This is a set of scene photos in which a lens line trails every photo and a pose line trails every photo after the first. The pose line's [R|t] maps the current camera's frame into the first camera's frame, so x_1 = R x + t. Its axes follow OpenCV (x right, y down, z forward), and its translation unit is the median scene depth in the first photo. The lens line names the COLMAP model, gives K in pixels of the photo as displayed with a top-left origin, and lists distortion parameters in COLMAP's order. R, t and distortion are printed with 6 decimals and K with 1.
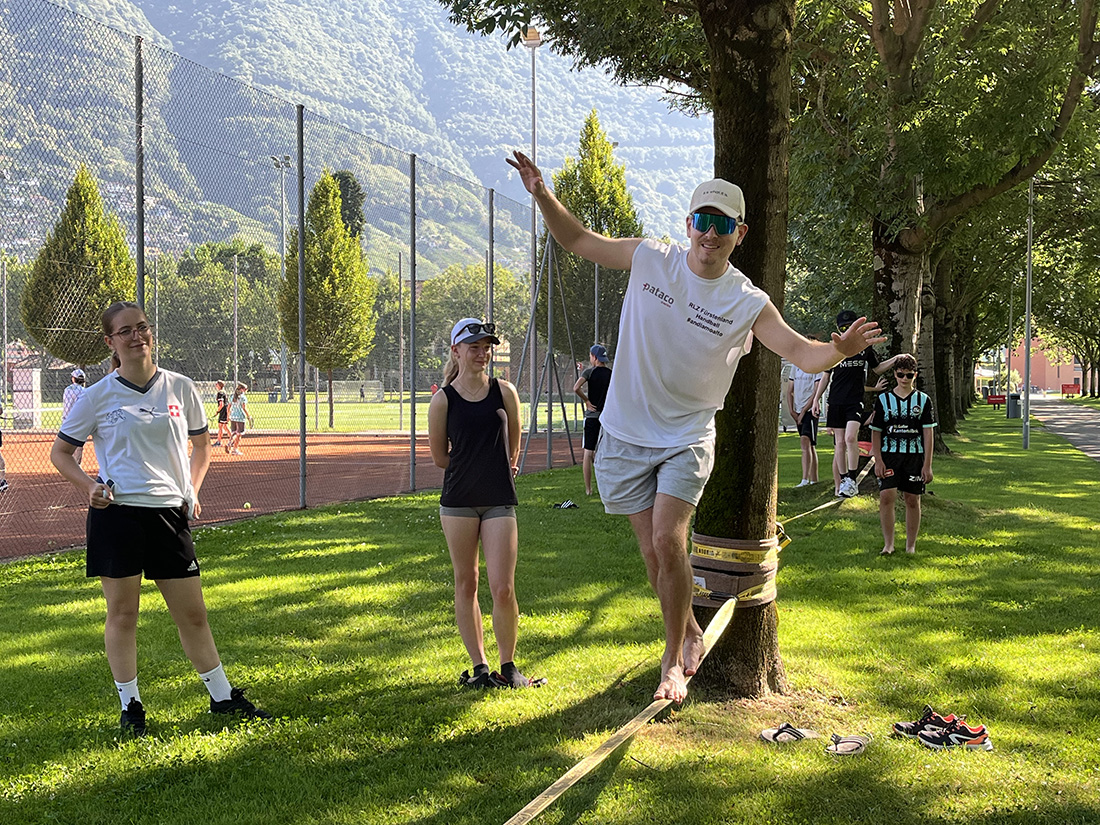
lens RADIAL K [[1478.4, 0, 550.6], [0, 1478.4, 409.7], [0, 0, 1]] dist [0.025489, 0.000000]
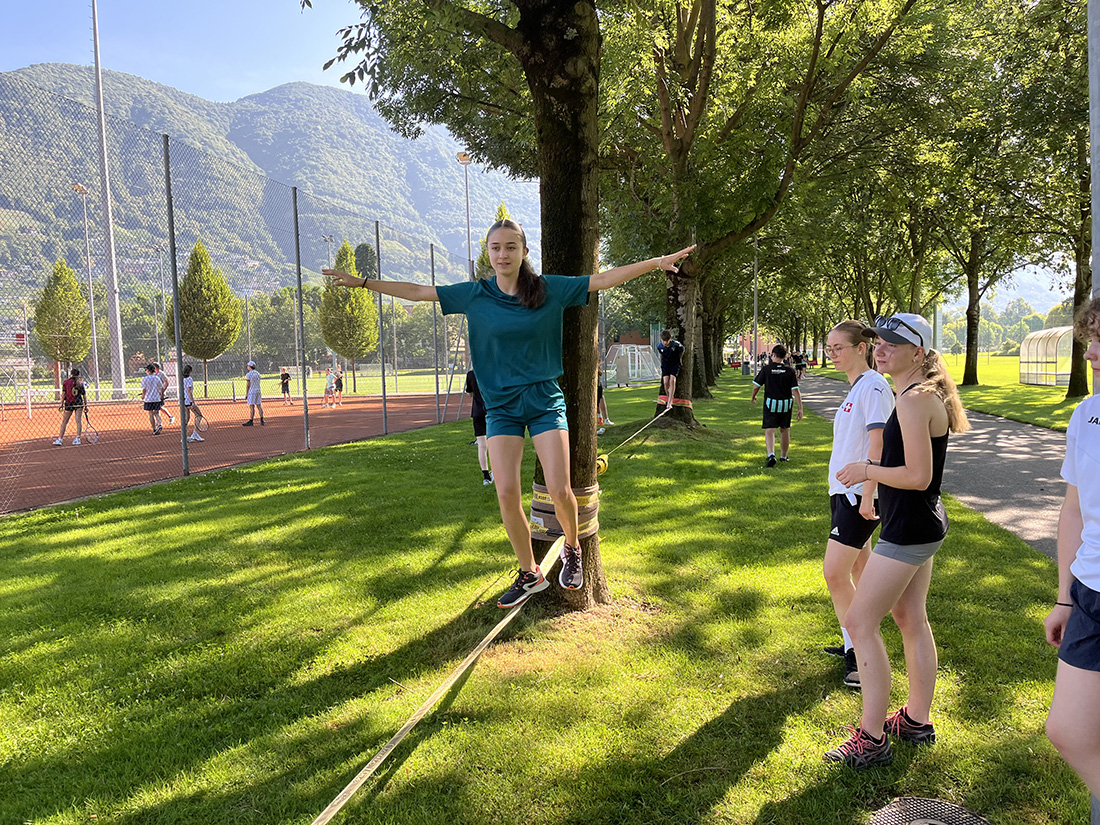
lens RADIAL K [[823.2, 0, 558.2], [0, 823.2, 412.9], [0, 0, 1]] dist [-0.004492, -0.006091]
pose [[0.996239, -0.032341, 0.080380, 0.024470], [0.028676, 0.998514, 0.046341, -0.003892], [-0.081759, -0.043862, 0.995686, 0.113150]]
